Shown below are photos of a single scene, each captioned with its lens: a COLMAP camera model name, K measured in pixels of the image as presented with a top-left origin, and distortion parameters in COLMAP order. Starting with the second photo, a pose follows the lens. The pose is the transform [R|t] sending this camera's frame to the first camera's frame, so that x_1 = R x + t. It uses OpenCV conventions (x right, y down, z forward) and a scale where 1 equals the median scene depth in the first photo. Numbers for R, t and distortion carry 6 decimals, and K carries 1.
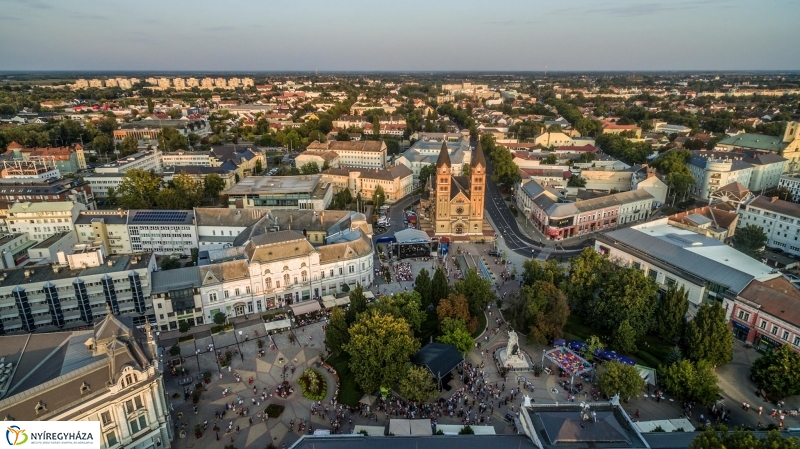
lens RADIAL K [[450.4, 0, 400.0], [0, 450.4, 224.5], [0, 0, 1]] dist [0.008290, 0.000561]
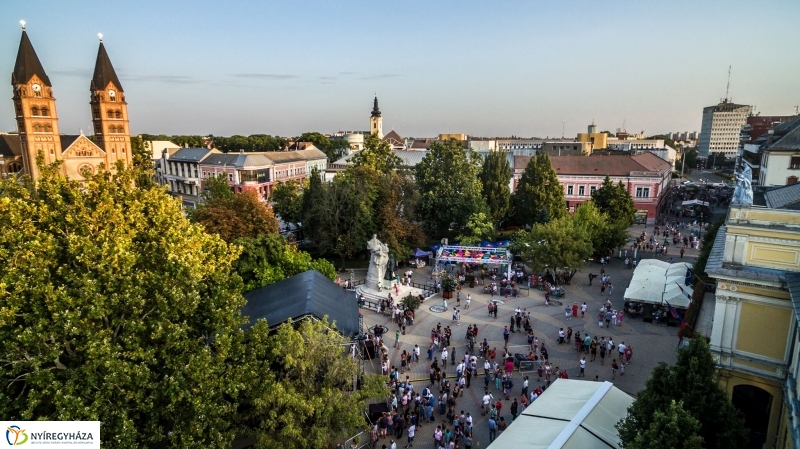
lens RADIAL K [[450.4, 0, 400.0], [0, 450.4, 224.5], [0, 0, 1]] dist [0.008290, 0.000561]
pose [[0.624525, -0.144150, 0.767587, -0.060892], [0.252786, 0.967224, -0.024031, 0.143464], [-0.738964, 0.209043, 0.640495, 0.392479]]
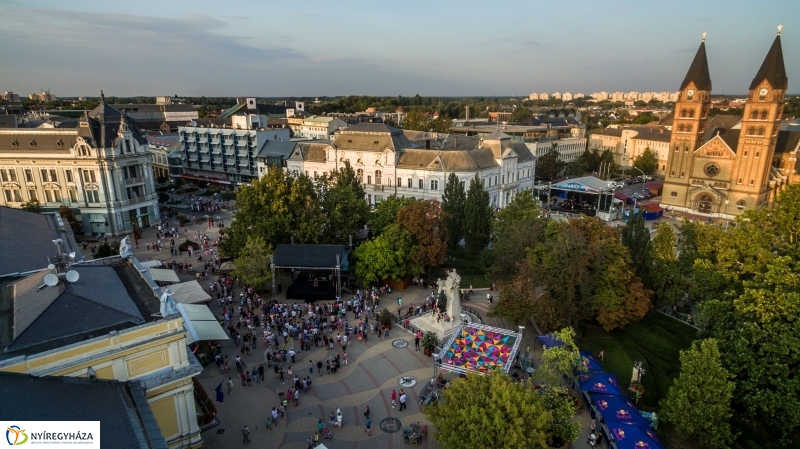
lens RADIAL K [[459.5, 0, 400.0], [0, 459.5, 224.5], [0, 0, 1]] dist [0.012968, -0.001357]
pose [[0.612776, 0.209722, -0.761920, 0.356516], [-0.254326, 0.965185, 0.061128, 0.100072], [0.748214, 0.156319, 0.644779, 0.354910]]
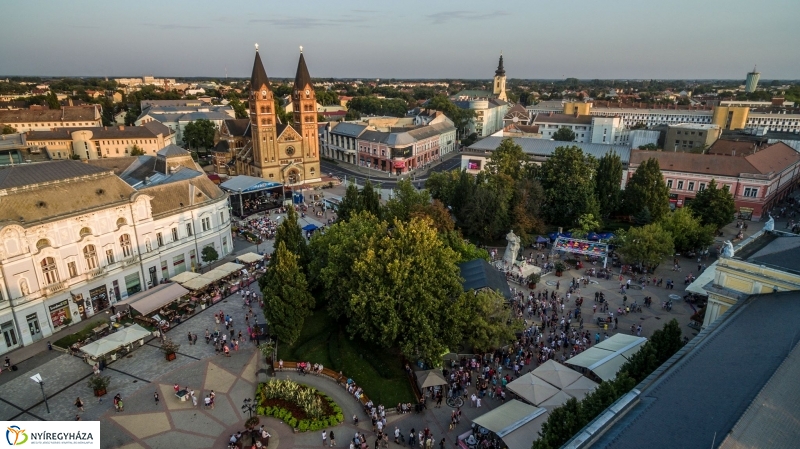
lens RADIAL K [[459.5, 0, 400.0], [0, 459.5, 224.5], [0, 0, 1]] dist [0.012968, -0.001357]
pose [[0.793147, -0.181030, 0.581503, -0.193047], [0.194354, 0.980114, 0.040033, 0.094854], [-0.577187, 0.081265, 0.812559, 0.291601]]
